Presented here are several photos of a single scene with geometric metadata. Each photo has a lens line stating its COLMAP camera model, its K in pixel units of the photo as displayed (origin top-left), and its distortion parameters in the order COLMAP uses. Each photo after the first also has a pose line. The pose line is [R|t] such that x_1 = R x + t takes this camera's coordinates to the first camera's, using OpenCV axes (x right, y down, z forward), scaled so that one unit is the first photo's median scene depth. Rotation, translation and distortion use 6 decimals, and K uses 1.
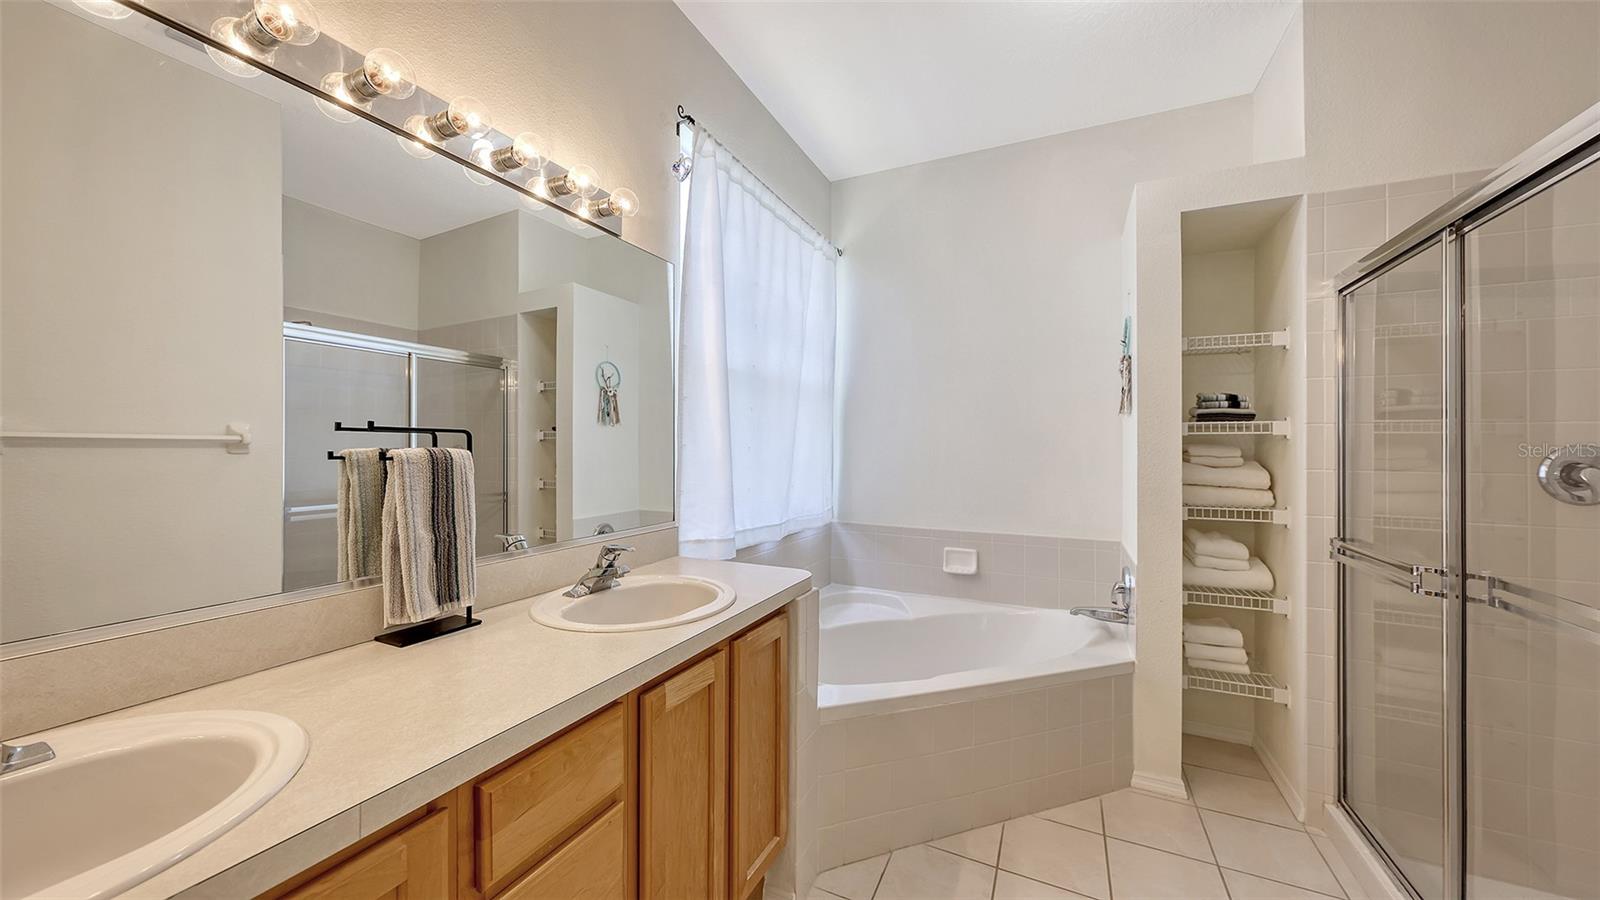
lens RADIAL K [[559.5, 0, 795.6], [0, 559.5, 445.7], [0, 0, 1]] dist [-0.000595, -0.000065]
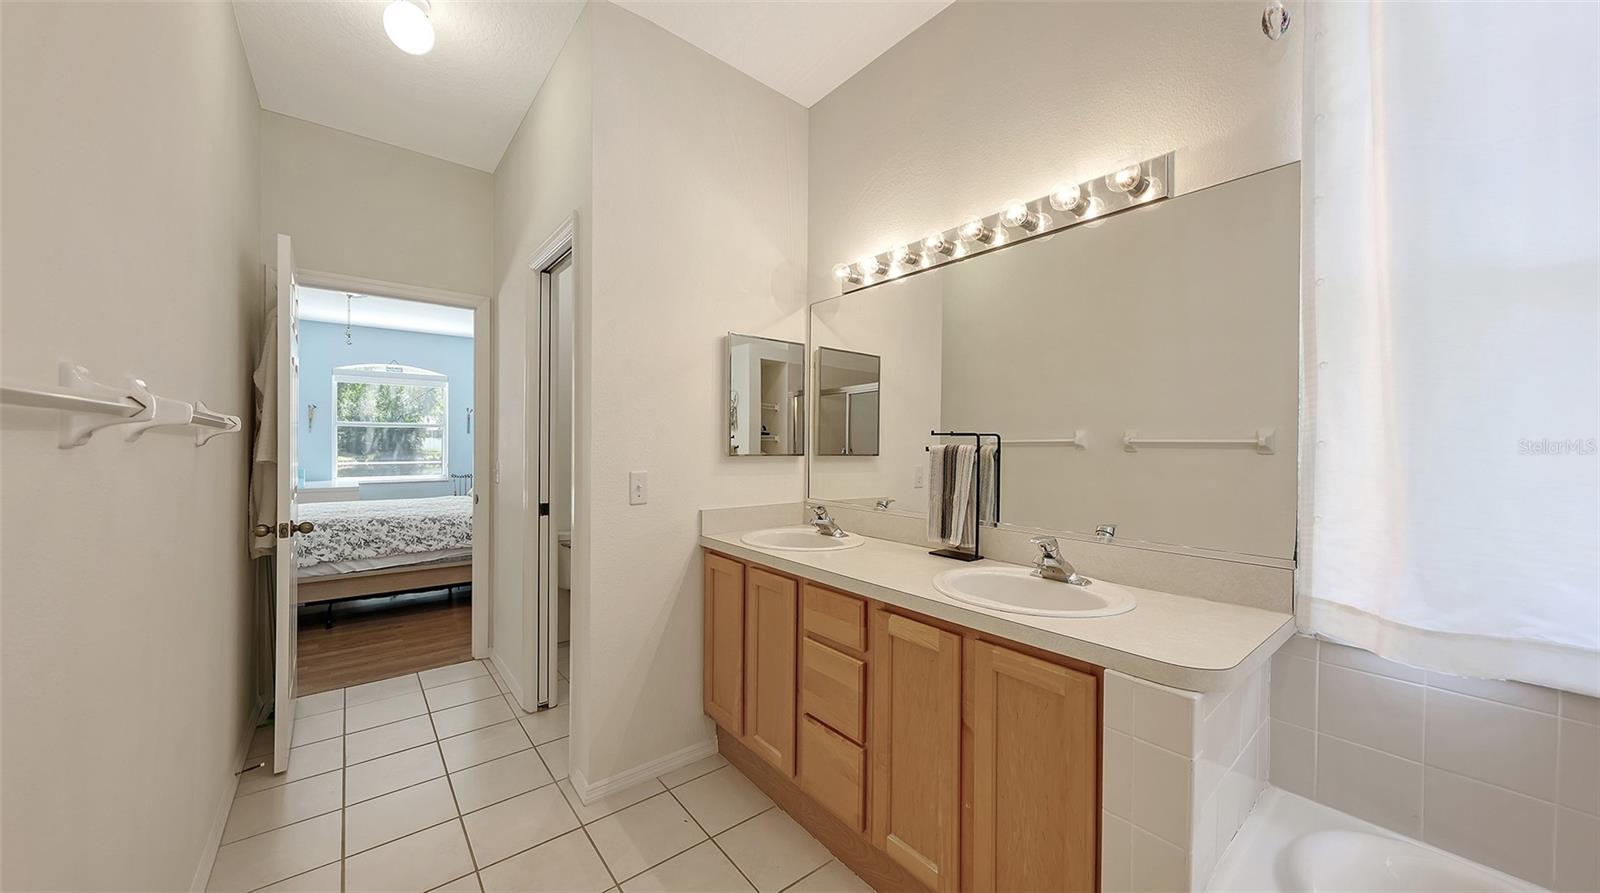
lens RADIAL K [[551.2, 0, 800.0], [0, 551.2, 446.5], [0, 0, 1]] dist [-0.000026, -0.000300]
pose [[-0.419301, -0.003465, -0.907841, 0.920688], [-0.007254, 0.999974, -0.000466, 0.010115], [0.907818, 0.006389, -0.419315, 1.137821]]
